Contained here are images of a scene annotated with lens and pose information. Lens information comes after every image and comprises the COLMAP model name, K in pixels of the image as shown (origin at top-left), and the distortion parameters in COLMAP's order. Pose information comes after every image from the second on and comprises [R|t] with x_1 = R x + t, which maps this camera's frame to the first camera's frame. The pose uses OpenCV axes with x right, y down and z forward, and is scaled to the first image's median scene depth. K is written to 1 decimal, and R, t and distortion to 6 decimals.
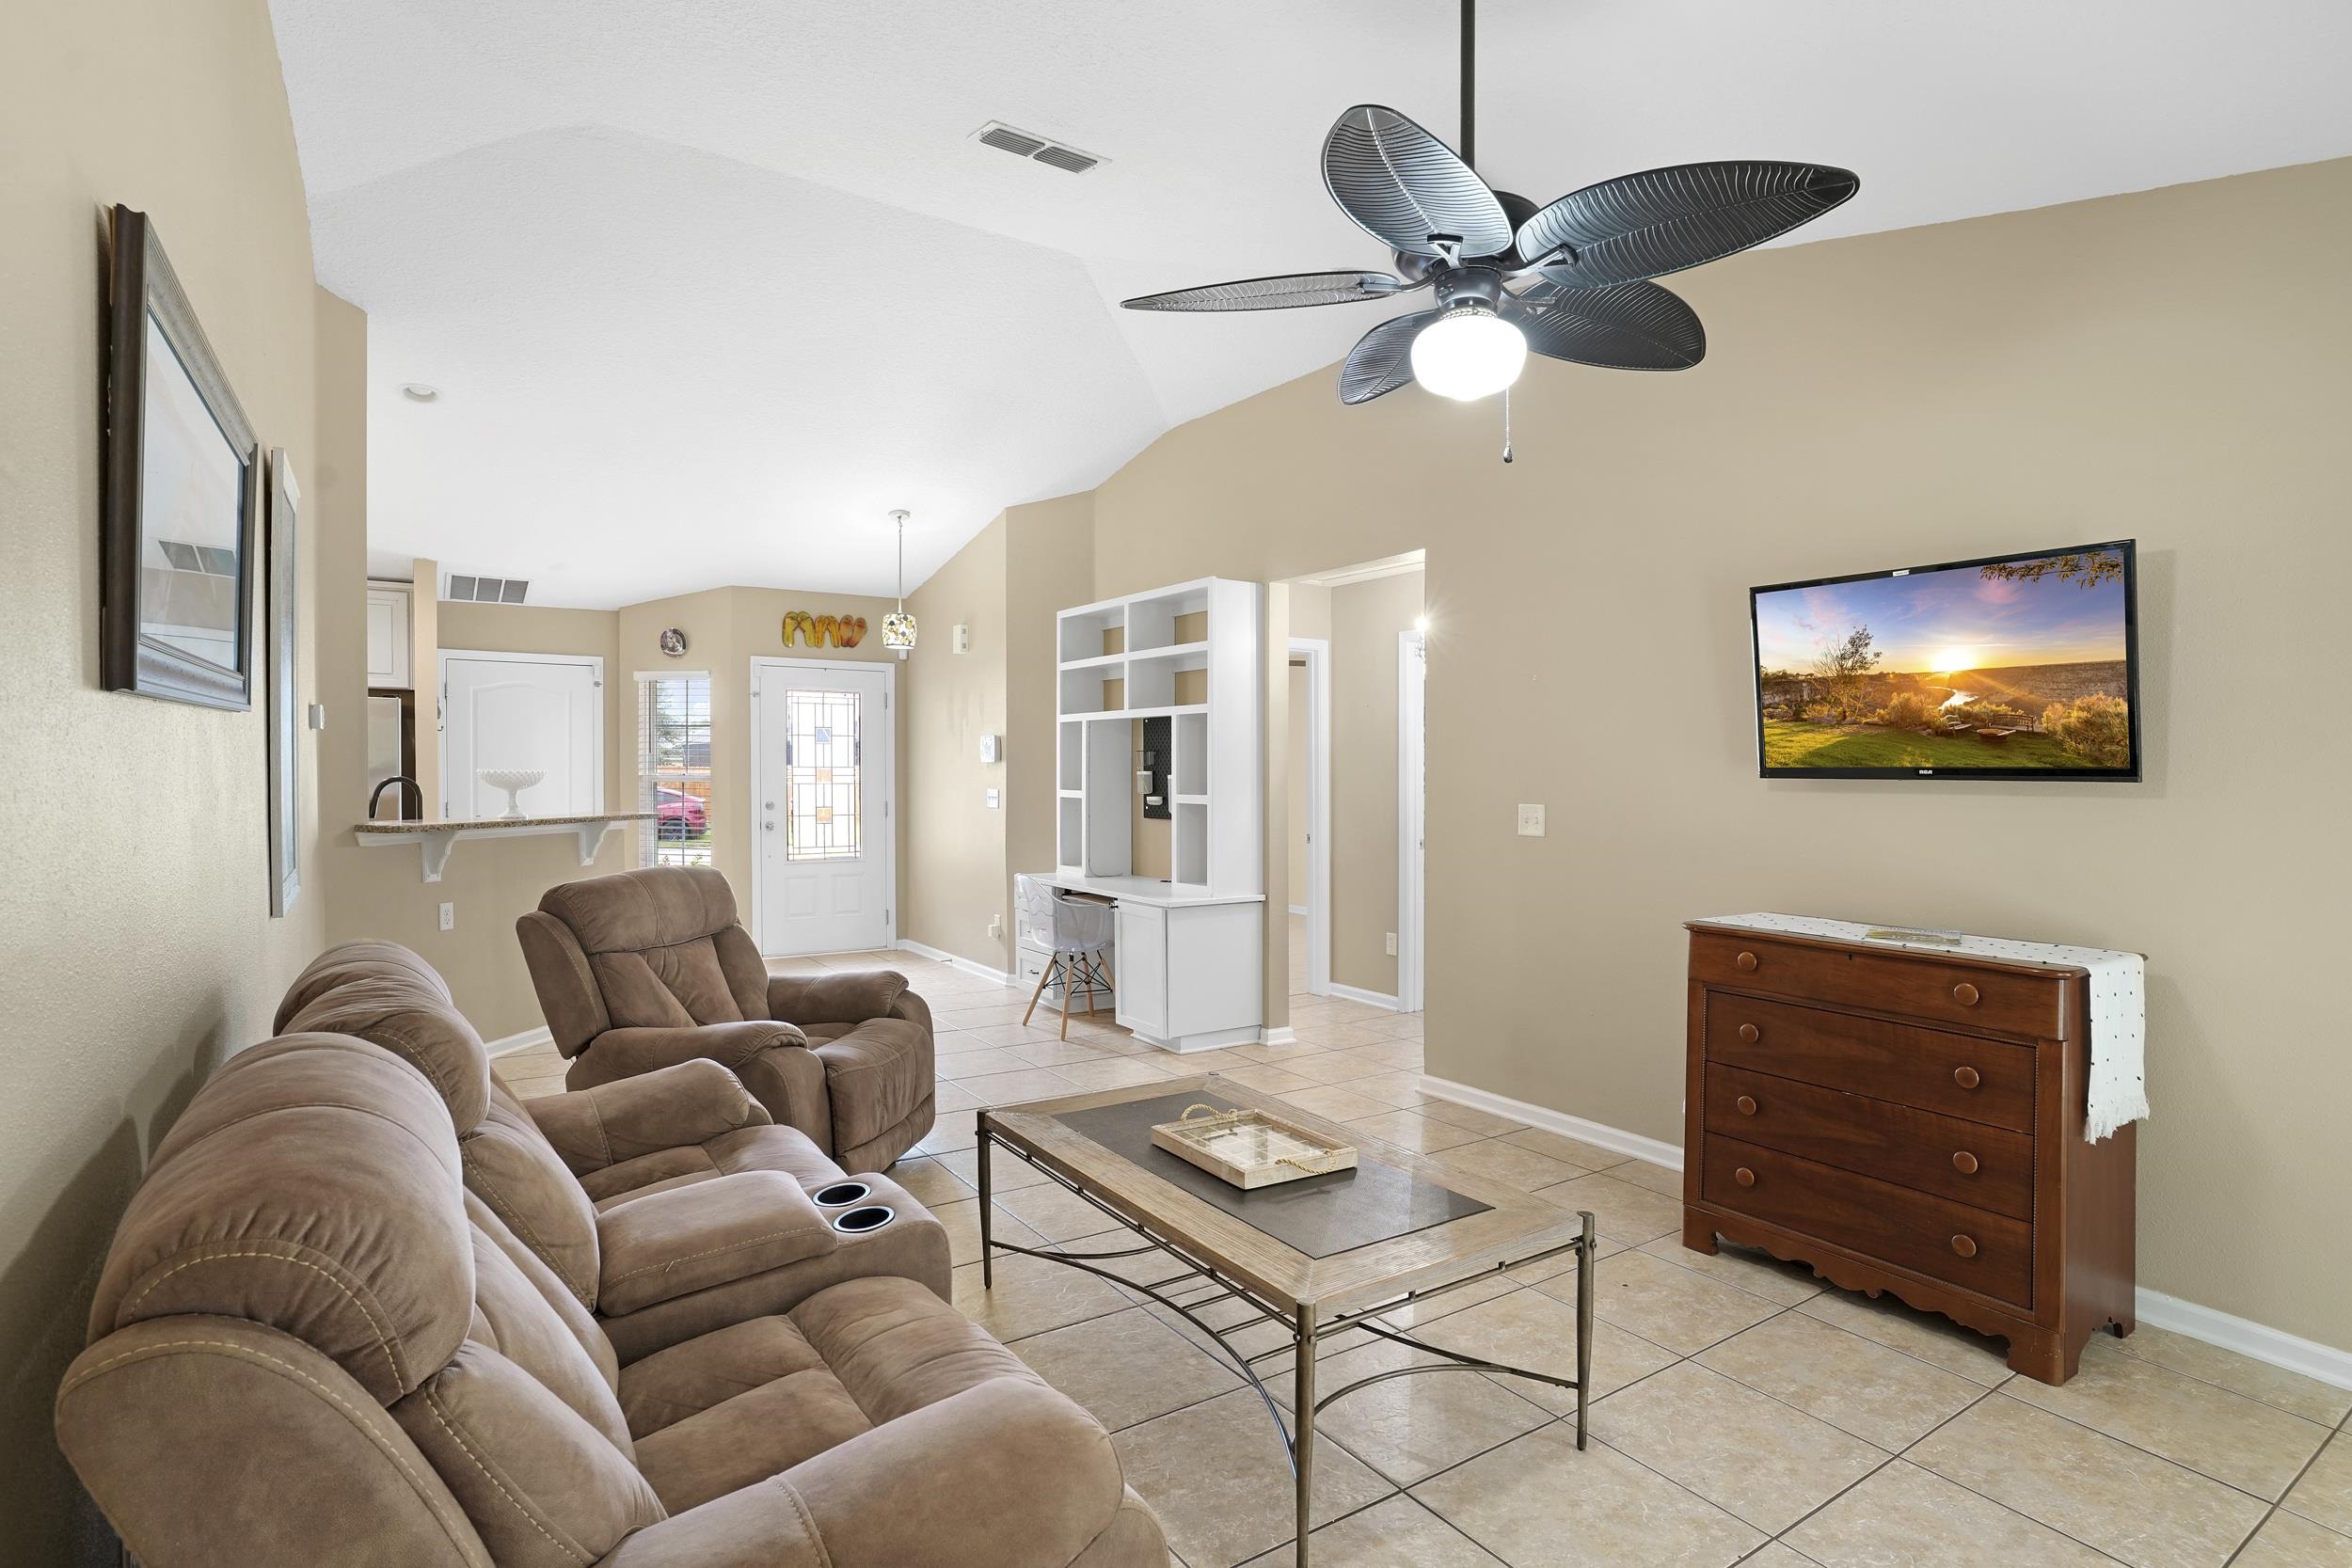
lens RADIAL K [[1163.3, 0, 1174.6], [0, 1163.3, 781.7], [0, 0, 1]] dist [-0.050985, 0.012414]
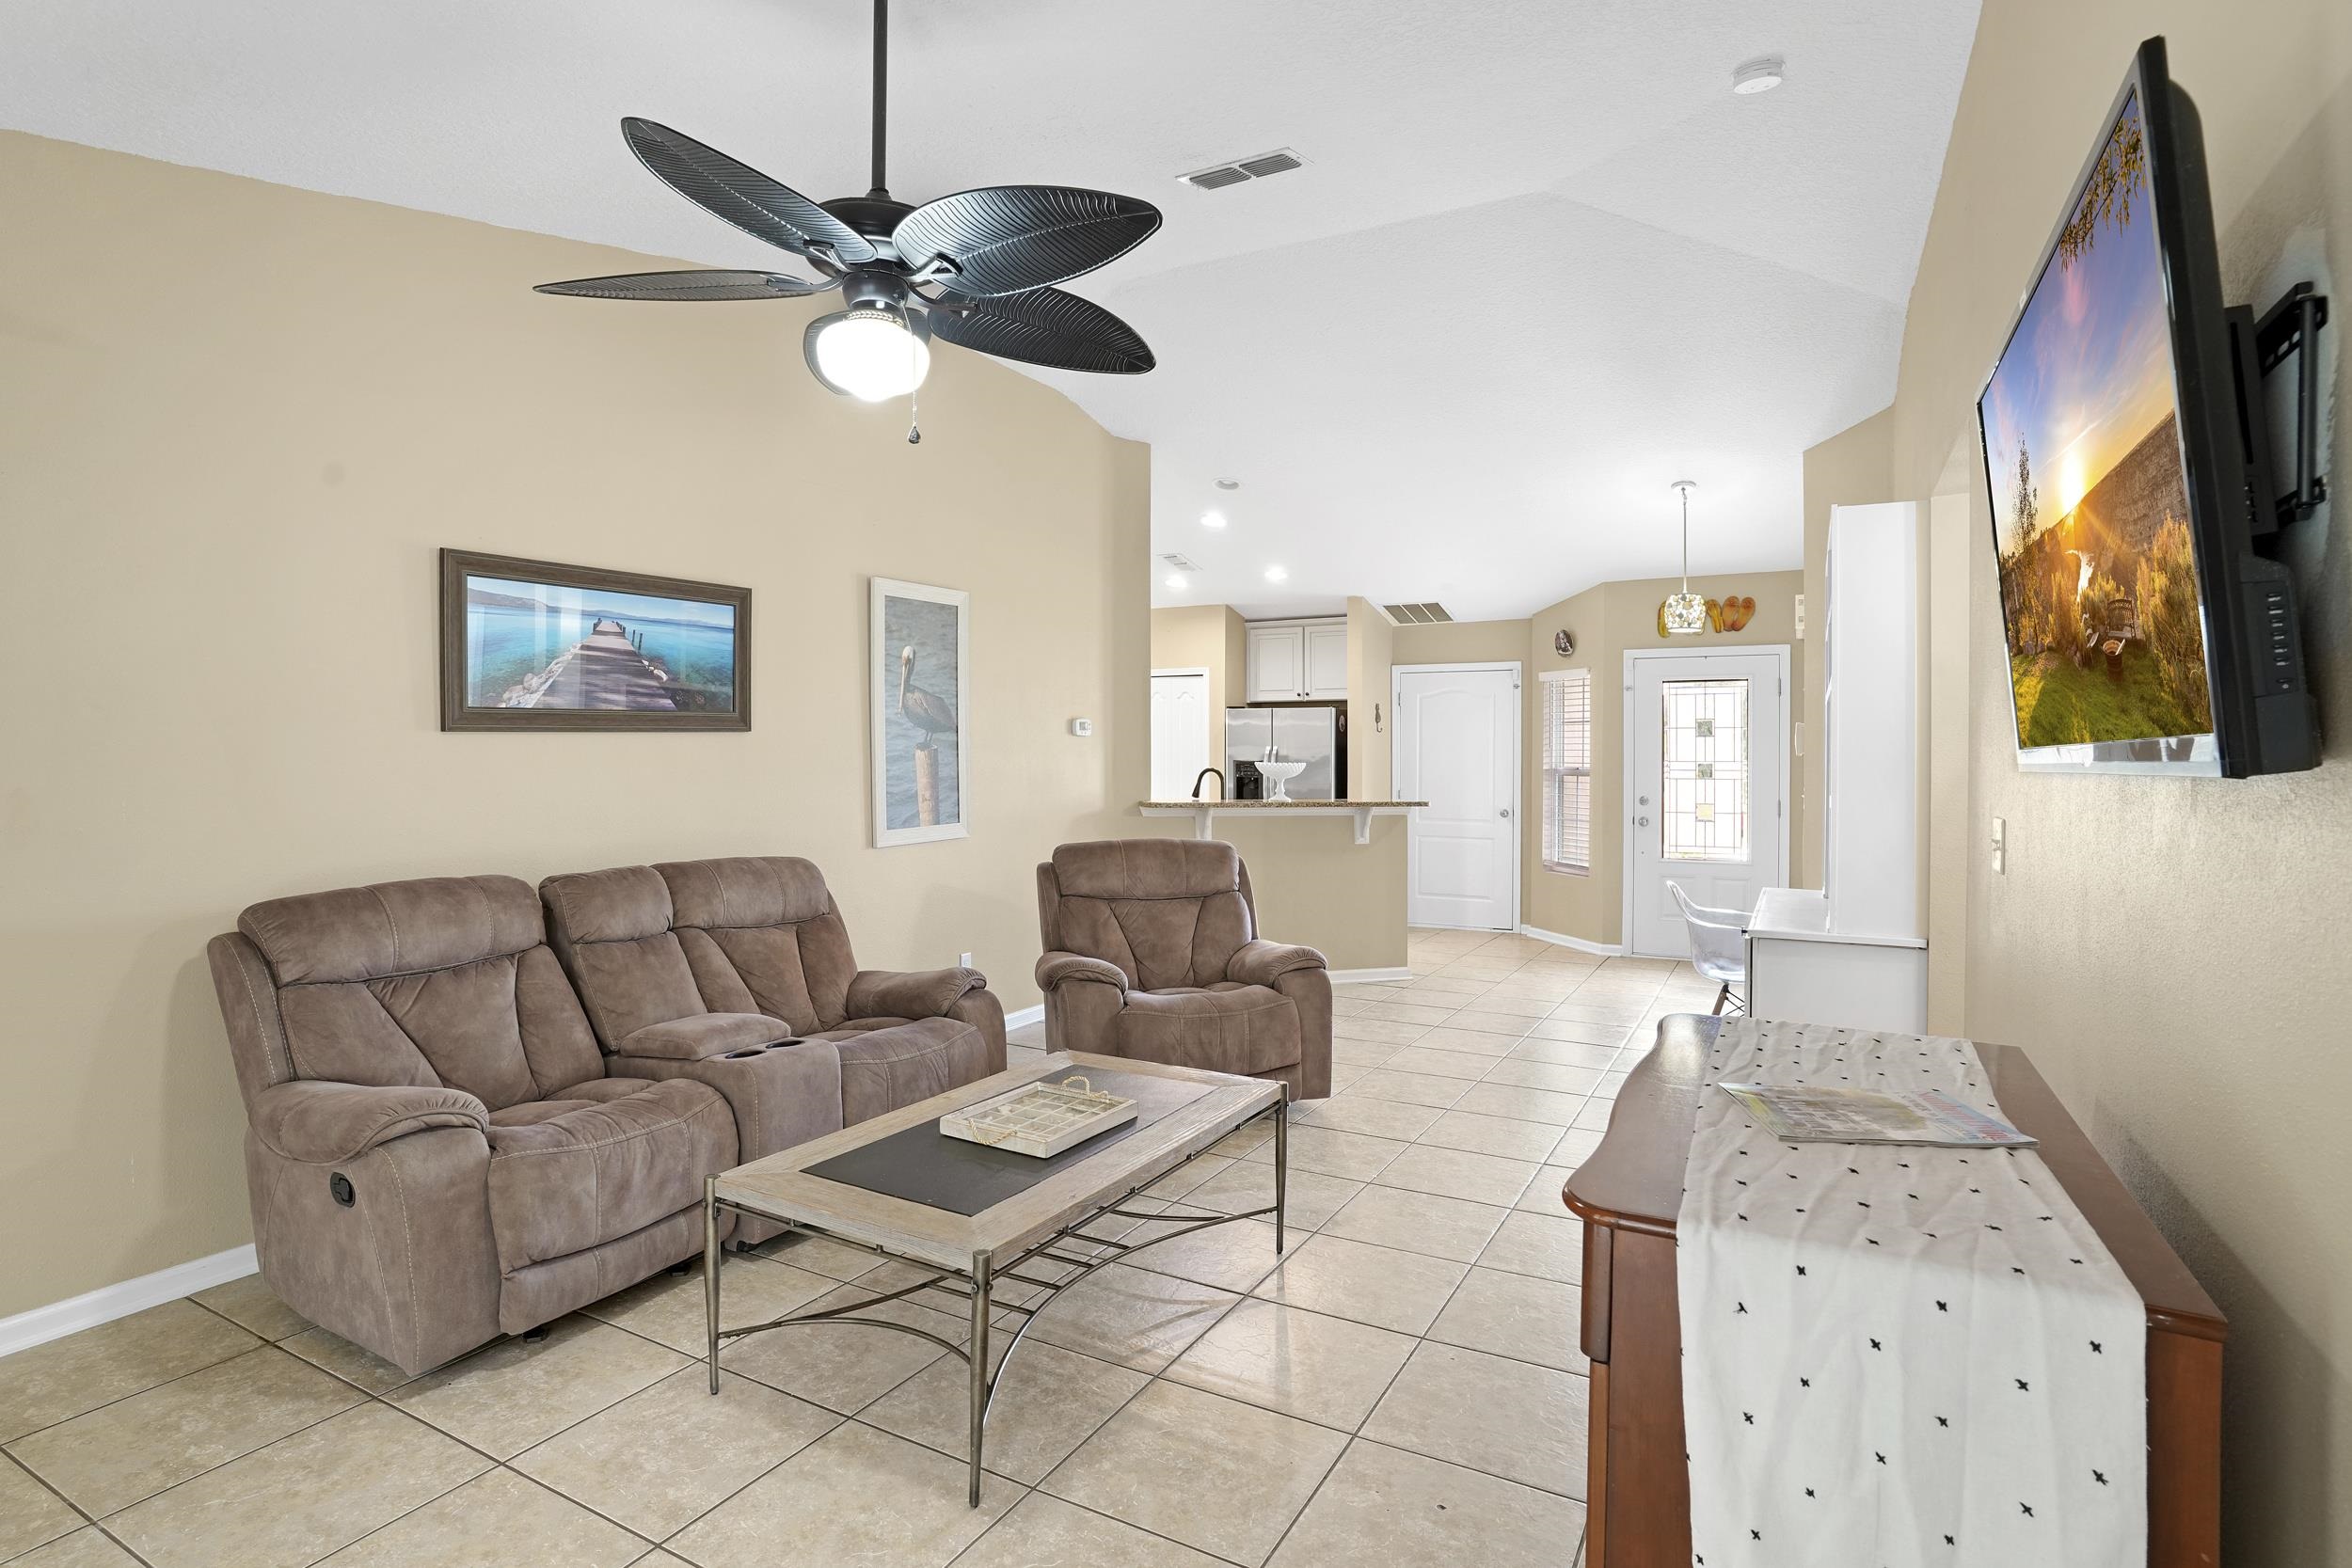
lens RADIAL K [[1163.3, 0, 1173.4], [0, 1163.3, 774.5], [0, 0, 1]] dist [-0.050985, 0.012414]
pose [[0.468462, 0.008664, -0.883441, 0.770298], [-0.012184, 0.999920, 0.003345, -0.000953], [0.883399, 0.009197, 0.468531, 0.445373]]
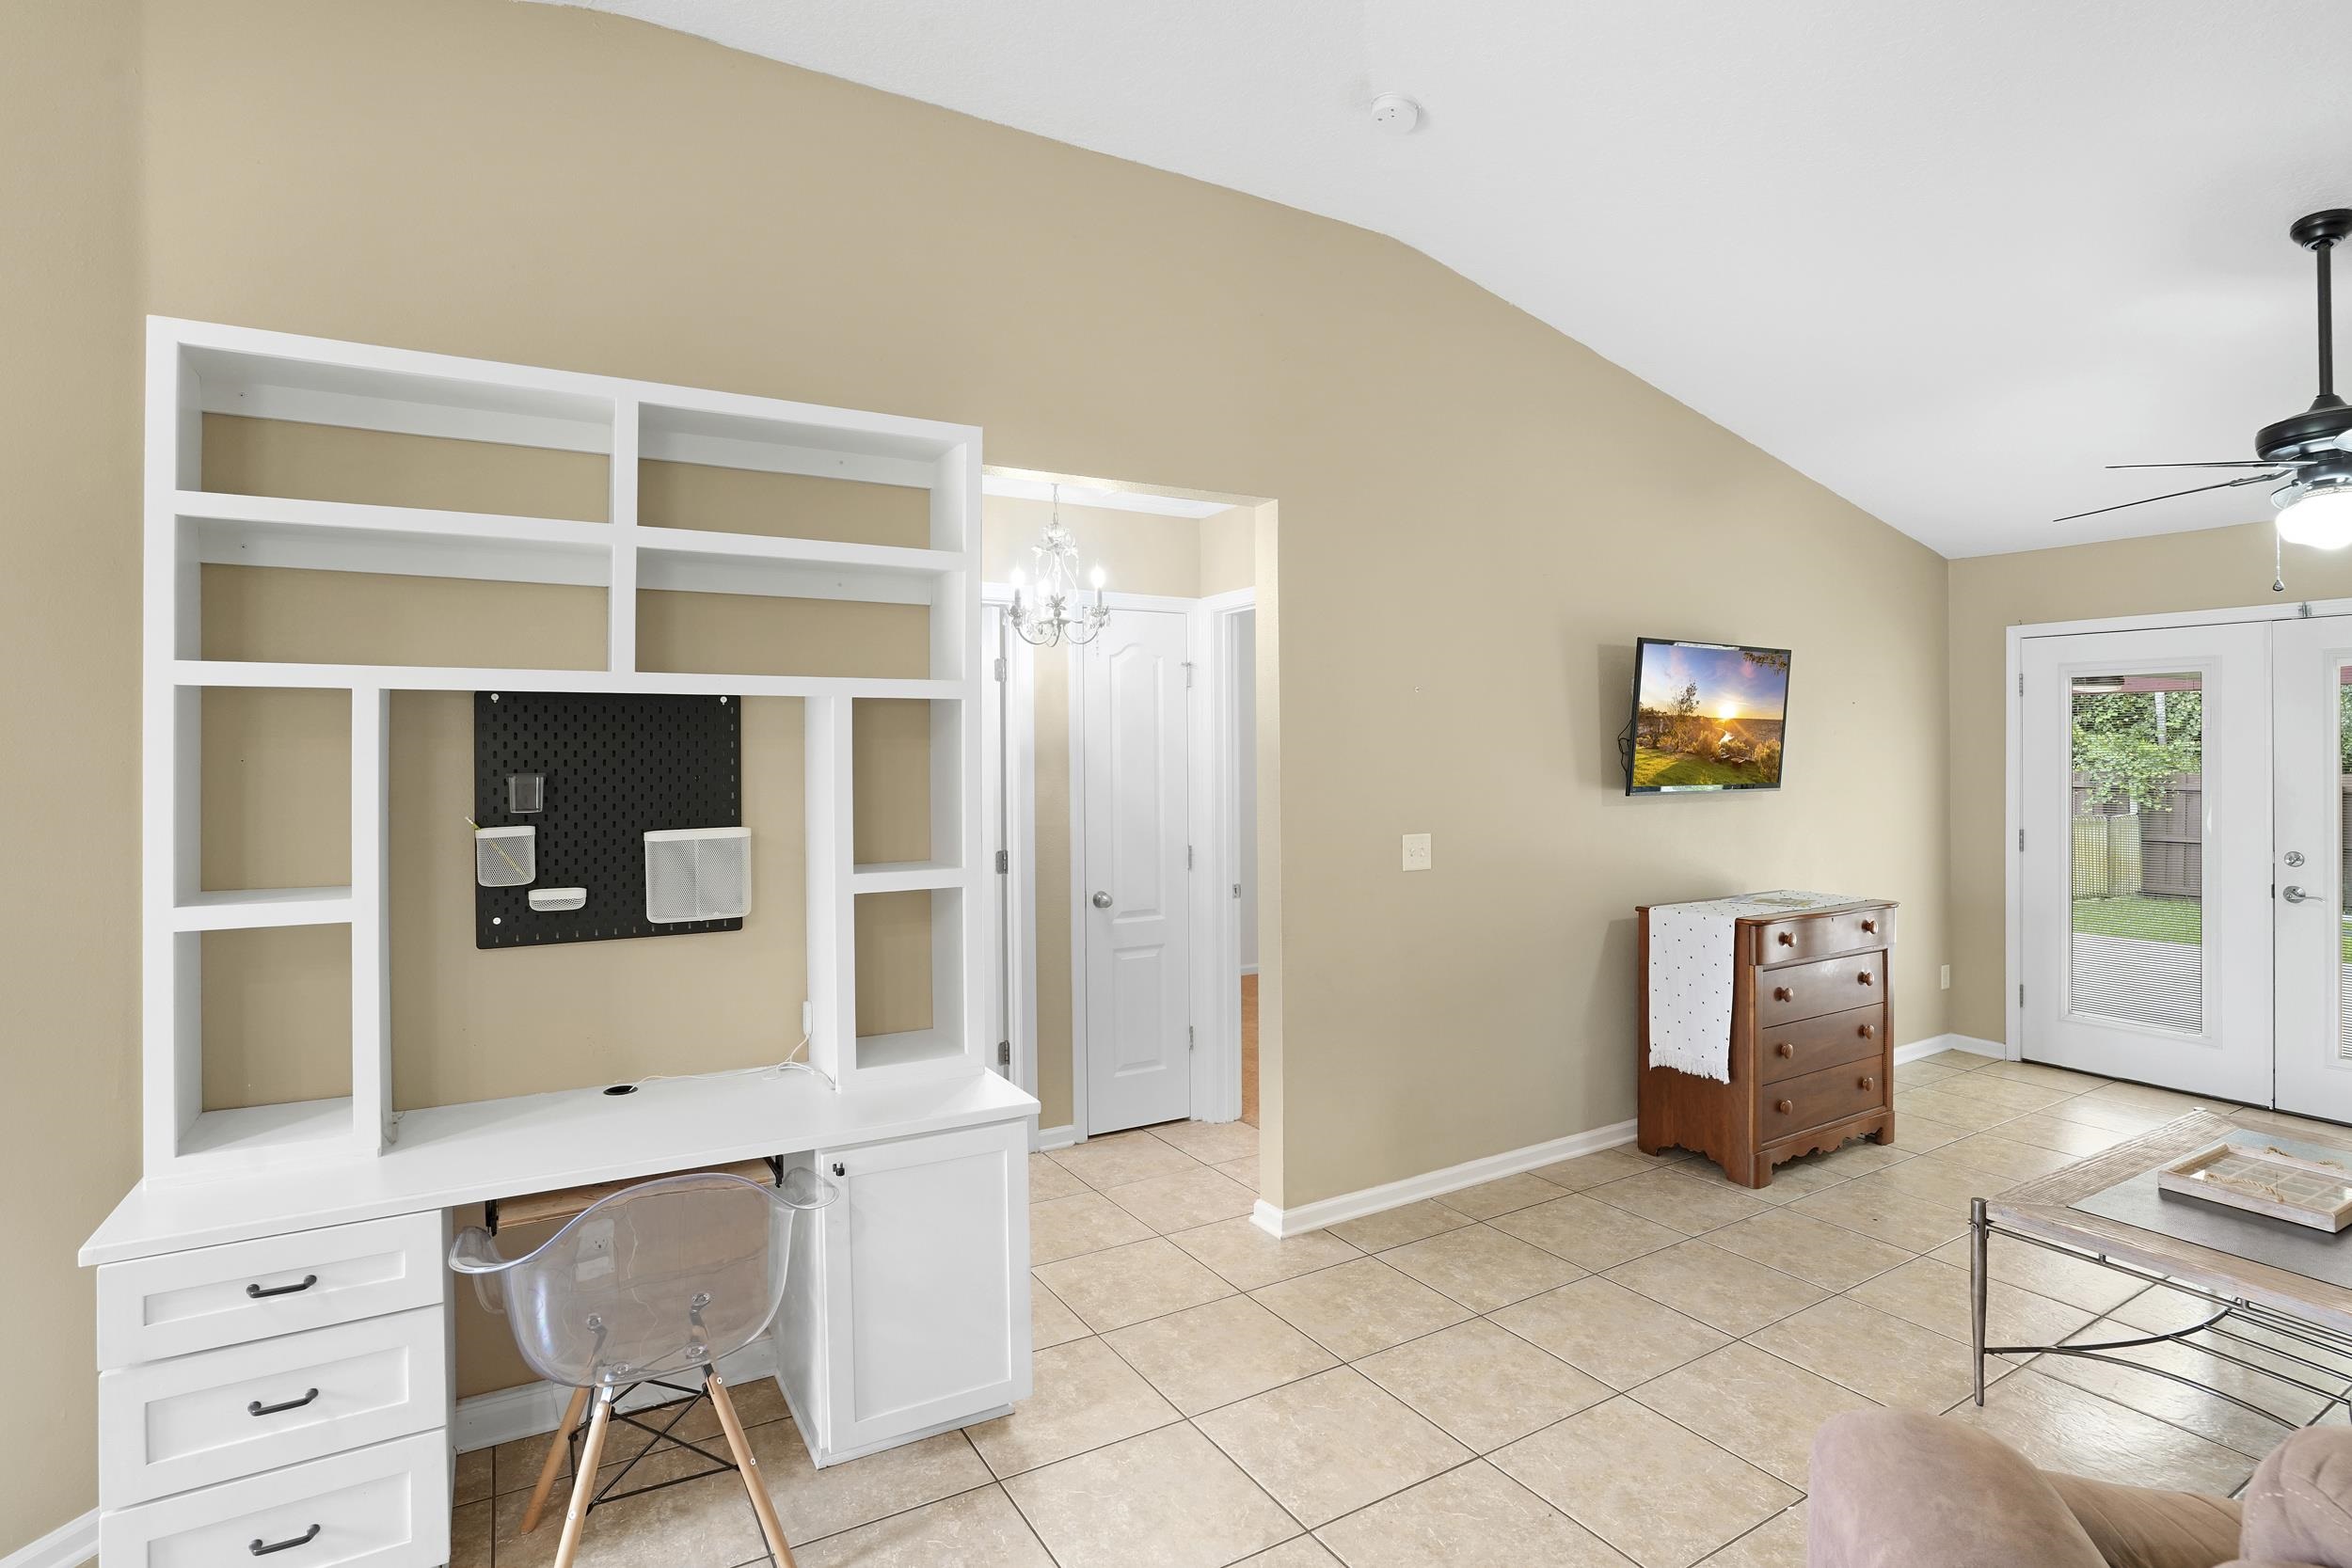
lens RADIAL K [[1163.3, 0, 1194.3], [0, 1163.3, 735.0], [0, 0, 1]] dist [-0.050985, 0.012414]
pose [[0.047851, 0.006712, 0.998832, -0.716043], [0.011292, 0.999910, -0.007260, -0.062721], [-0.998791, 0.011627, 0.047771, 1.394185]]
